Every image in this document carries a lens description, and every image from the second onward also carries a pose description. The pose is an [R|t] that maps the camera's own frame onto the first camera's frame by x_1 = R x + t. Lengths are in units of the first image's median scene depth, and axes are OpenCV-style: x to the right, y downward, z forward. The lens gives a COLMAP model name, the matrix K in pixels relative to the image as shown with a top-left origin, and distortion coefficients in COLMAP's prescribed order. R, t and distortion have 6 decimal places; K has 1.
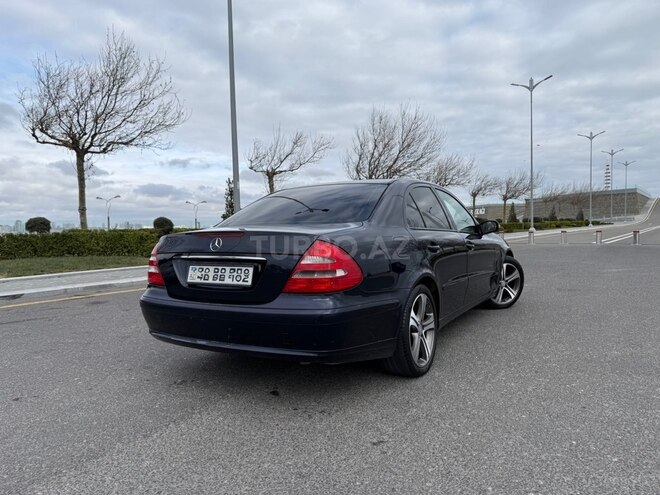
lens RADIAL K [[468.5, 0, 323.2], [0, 468.5, 246.0], [0, 0, 1]] dist [0.038892, -0.043418]
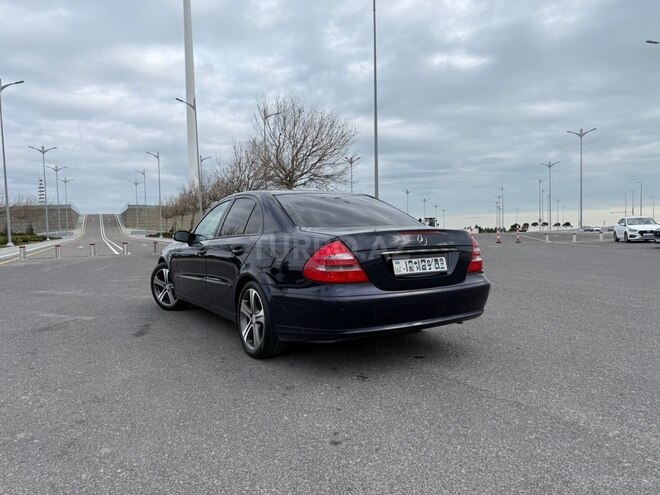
lens RADIAL K [[468.5, 0, 332.6], [0, 468.5, 250.8], [0, 0, 1]] dist [0.038892, -0.043418]
pose [[0.429574, -0.032407, 0.902450, -0.276551], [0.052230, 0.998575, 0.010996, -0.000102], [-0.901520, 0.042412, 0.430654, 0.134860]]
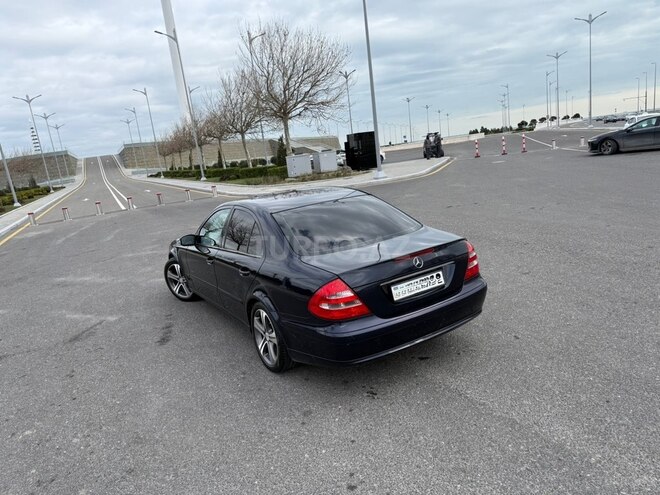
lens RADIAL K [[468.5, 0, 329.3], [0, 468.5, 252.4], [0, 0, 1]] dist [0.038892, -0.043418]
pose [[0.436230, -0.234881, 0.868639, -0.276774], [0.152483, 0.970666, 0.185892, -0.058536], [-0.886821, 0.051361, 0.459249, 0.123768]]
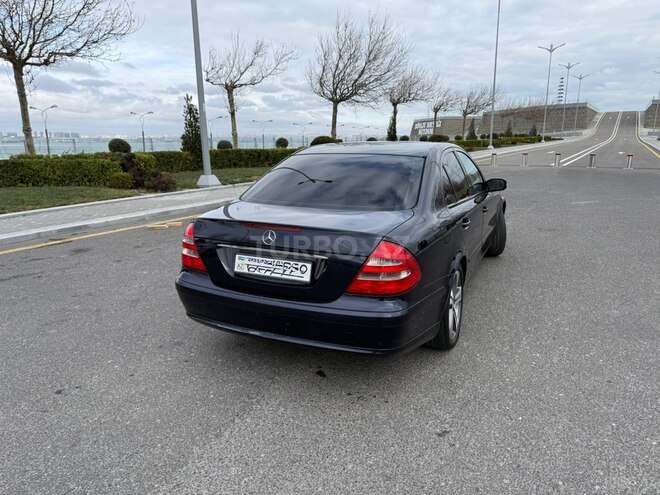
lens RADIAL K [[468.5, 0, 327.2], [0, 468.5, 251.9], [0, 0, 1]] dist [0.038892, -0.043418]
pose [[0.994460, -0.017969, 0.103569, -0.039522], [-0.002747, 0.980503, 0.196484, -0.031729], [-0.105081, -0.195680, 0.975022, 0.008970]]
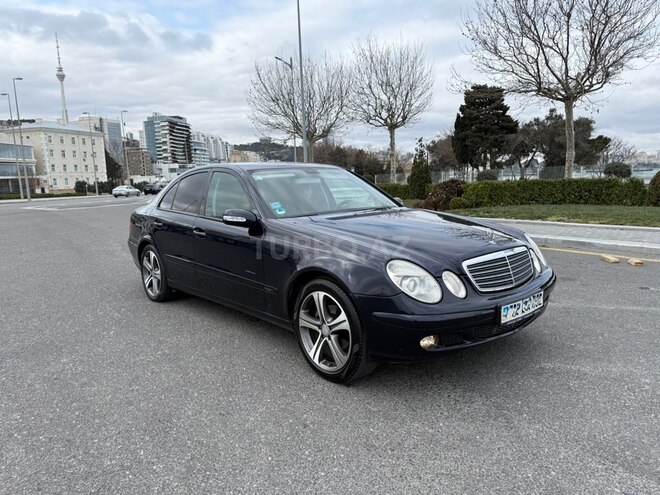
lens RADIAL K [[468.5, 0, 327.4], [0, 468.5, 247.5], [0, 0, 1]] dist [0.038892, -0.043418]
pose [[-0.305699, 0.159154, -0.938732, 0.338709], [0.001967, 0.986034, 0.166533, -0.038208], [0.952126, 0.049062, -0.301742, 0.459271]]
